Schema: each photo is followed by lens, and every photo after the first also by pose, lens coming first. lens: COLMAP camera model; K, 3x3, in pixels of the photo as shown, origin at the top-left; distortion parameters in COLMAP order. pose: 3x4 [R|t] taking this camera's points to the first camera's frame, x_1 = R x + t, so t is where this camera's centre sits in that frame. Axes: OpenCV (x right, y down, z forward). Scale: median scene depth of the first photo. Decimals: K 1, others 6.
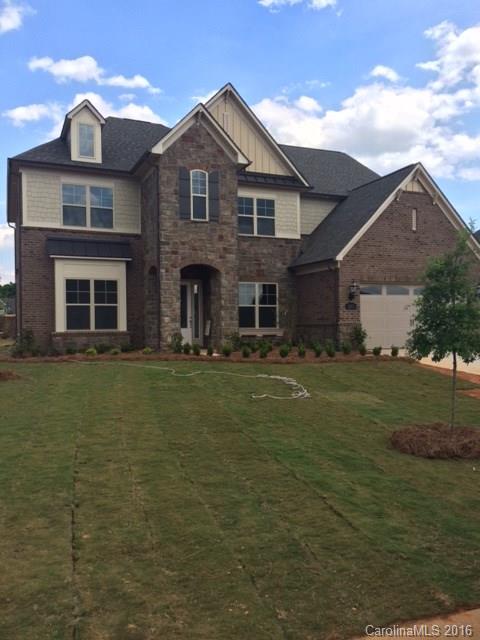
lens RADIAL K [[542.3, 0, 240.0], [0, 542.3, 320.0], [0, 0, 1]] dist [0.070297, -0.003474]
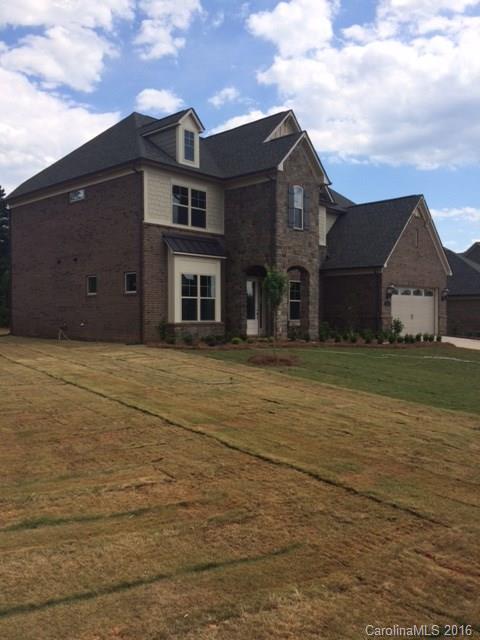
lens RADIAL K [[542.3, 0, 240.0], [0, 542.3, 320.0], [0, 0, 1]] dist [0.070297, -0.003474]
pose [[0.918514, 0.006860, 0.395328, -0.625664], [-0.014567, 0.999758, 0.016499, -0.002779], [-0.395119, -0.020913, 0.918392, -0.037844]]
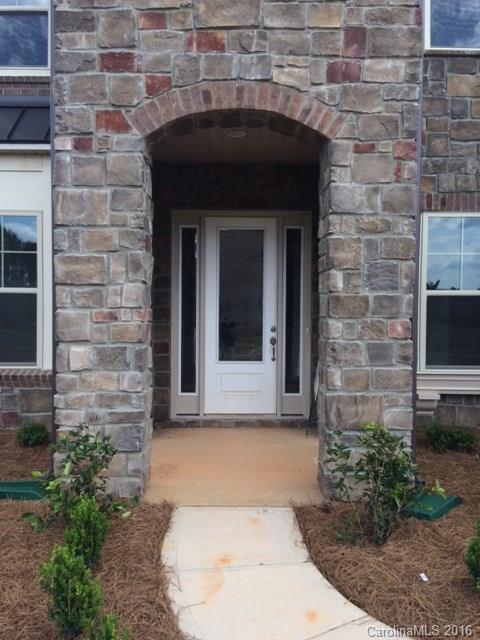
lens RADIAL K [[542.3, 0, 240.0], [0, 542.3, 320.0], [0, 0, 1]] dist [0.070297, -0.003474]
pose [[0.924084, 0.023028, -0.381495, 0.016034], [-0.010060, 0.999303, 0.035952, -0.023403], [0.382057, -0.029385, 0.923671, 0.750873]]
